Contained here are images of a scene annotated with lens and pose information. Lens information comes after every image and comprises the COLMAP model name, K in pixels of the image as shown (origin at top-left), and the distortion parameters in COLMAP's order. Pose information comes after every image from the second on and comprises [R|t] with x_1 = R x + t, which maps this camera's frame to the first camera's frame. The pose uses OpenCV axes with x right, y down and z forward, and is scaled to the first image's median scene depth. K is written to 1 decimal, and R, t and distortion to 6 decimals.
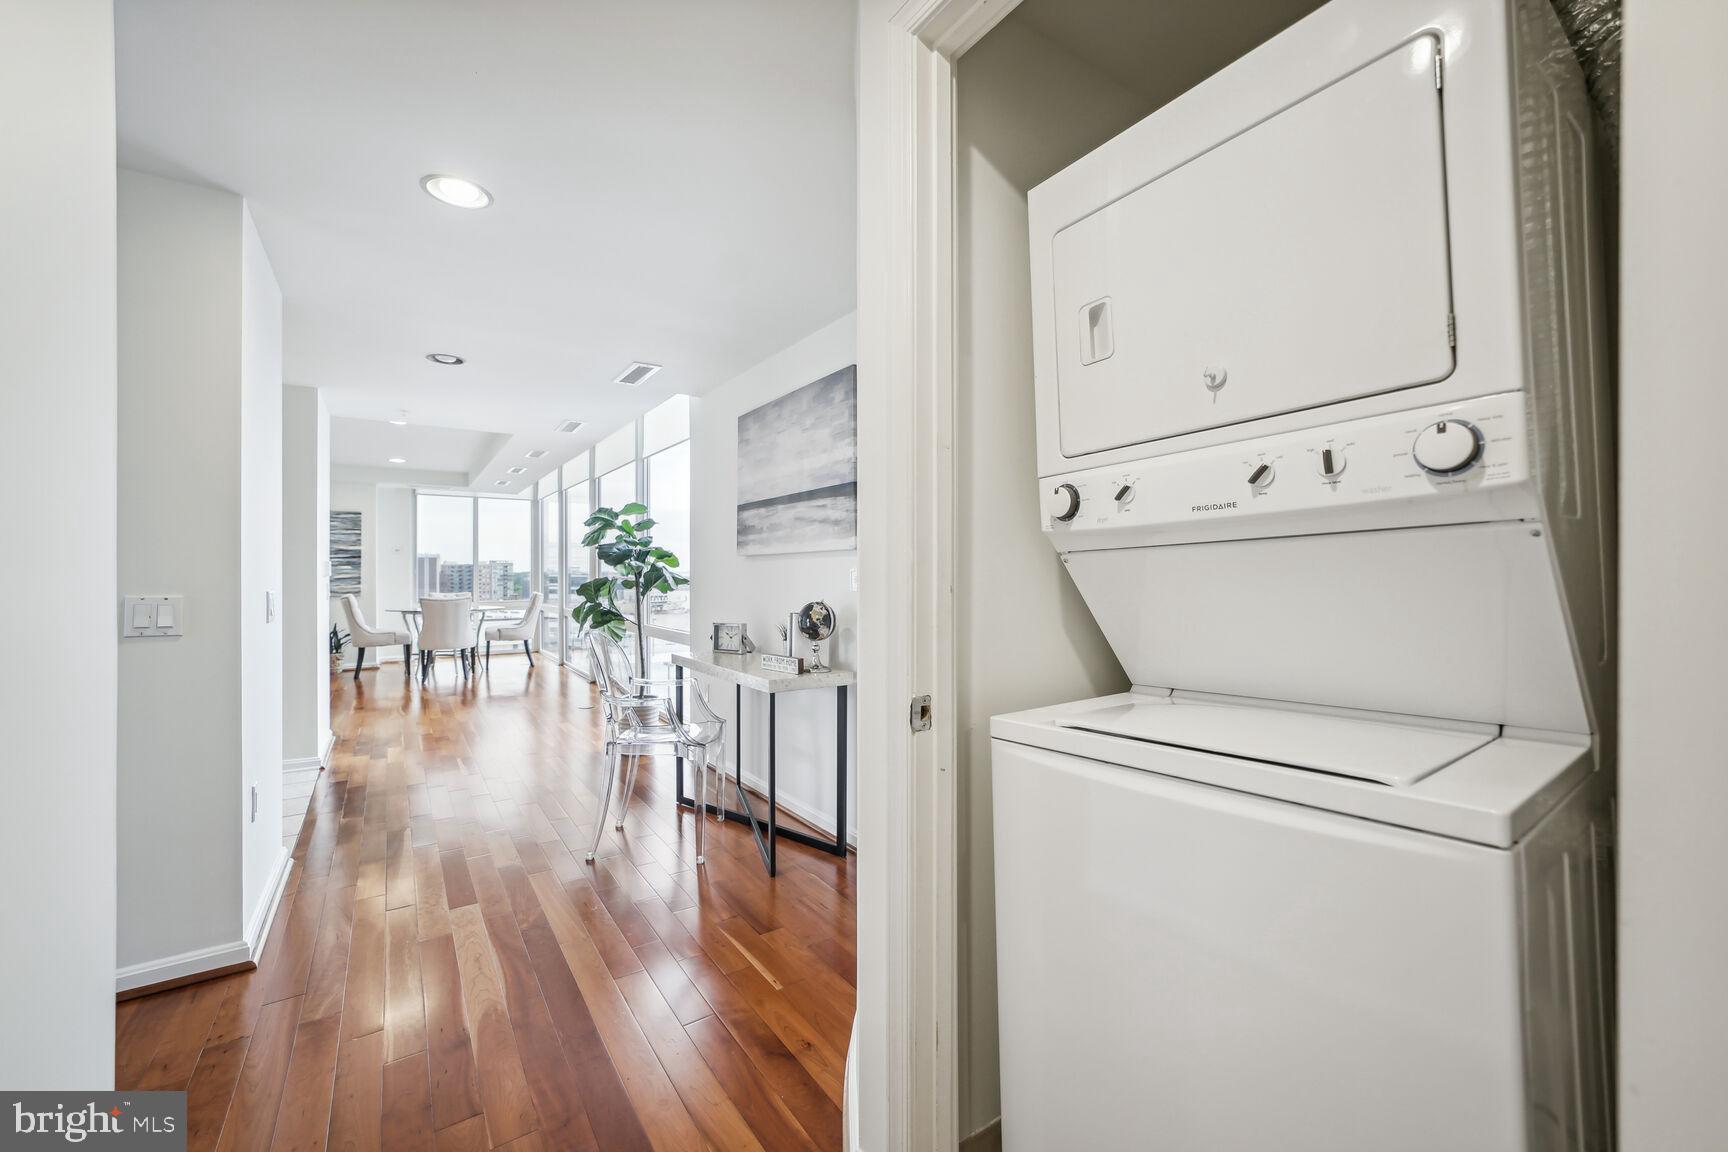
lens RADIAL K [[687.3, 0, 864.1], [0, 687.3, 564.2], [0, 0, 1]] dist [-0.010379, 0.003569]
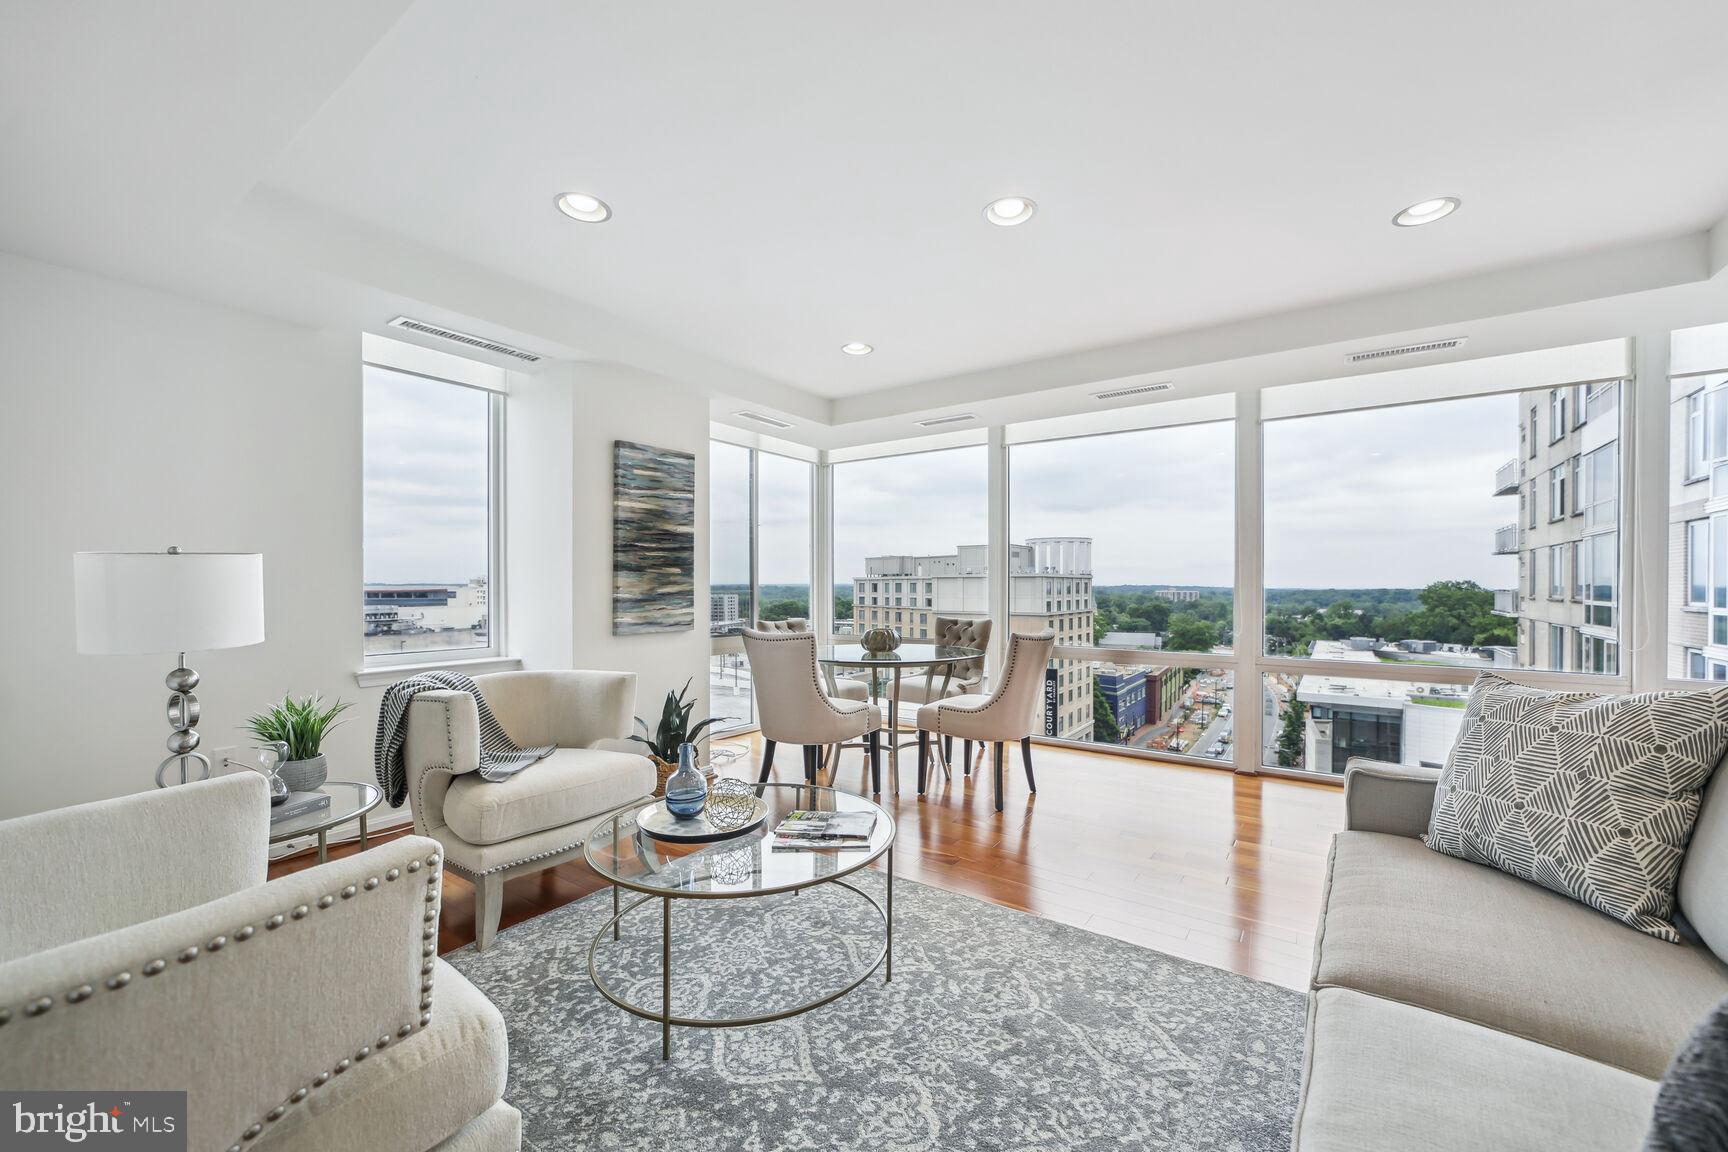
lens RADIAL K [[687.3, 0, 871.3], [0, 687.3, 586.6], [0, 0, 1]] dist [-0.010379, 0.003569]
pose [[0.938994, -0.005541, 0.343888, -0.801267], [0.000294, 0.999883, 0.015310, 0.008771], [-0.343932, -0.014275, 0.938886, 0.515824]]
